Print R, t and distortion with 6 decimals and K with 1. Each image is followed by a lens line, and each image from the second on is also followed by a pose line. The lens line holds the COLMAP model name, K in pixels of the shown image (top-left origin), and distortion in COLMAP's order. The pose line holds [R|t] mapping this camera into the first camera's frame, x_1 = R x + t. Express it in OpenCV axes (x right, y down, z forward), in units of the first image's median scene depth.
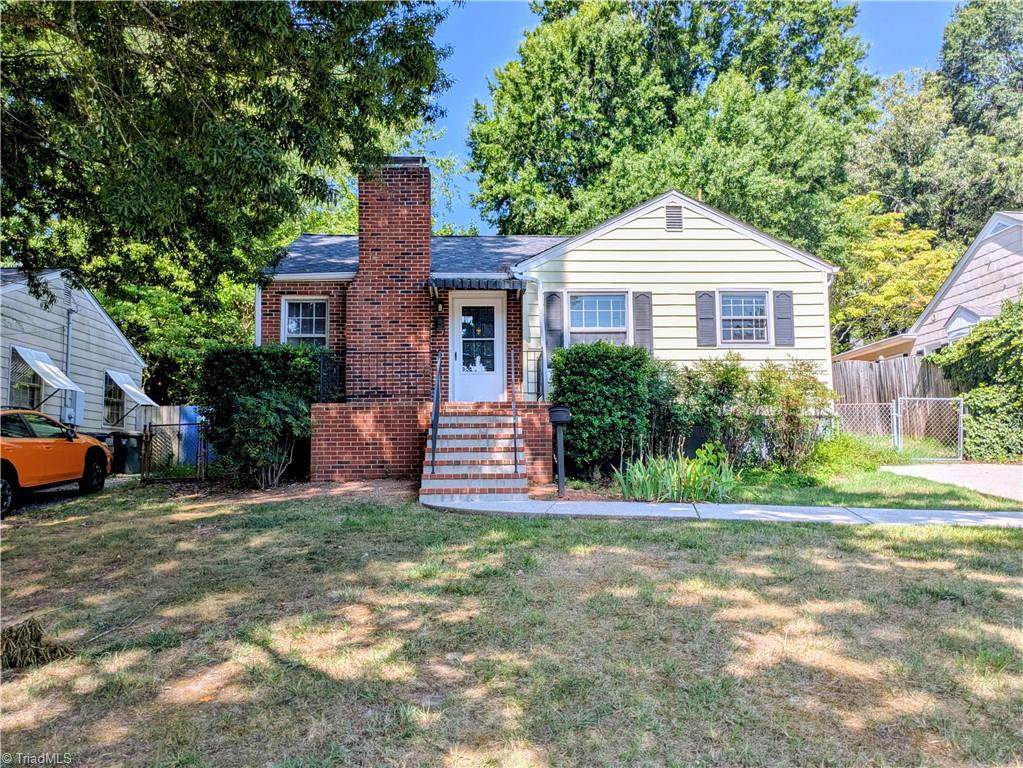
lens RADIAL K [[750.5, 0, 511.5], [0, 750.5, 384.0], [0, 0, 1]] dist [0.001522, 0.000038]
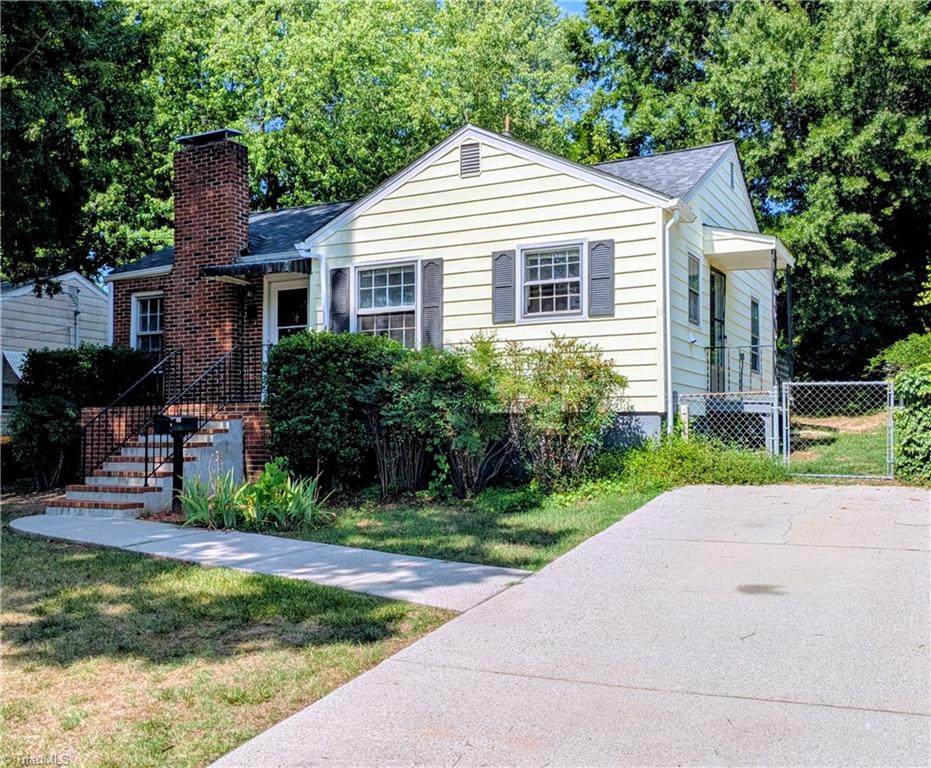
lens RADIAL K [[970.3, 0, 465.5], [0, 970.3, 384.0], [0, 0, 1]] dist [0.004240, 0.000984]
pose [[0.868103, -0.022883, -0.495856, 0.712285], [0.045732, 0.998375, 0.033991, -0.023519], [0.494273, -0.052184, 0.867739, 0.114123]]
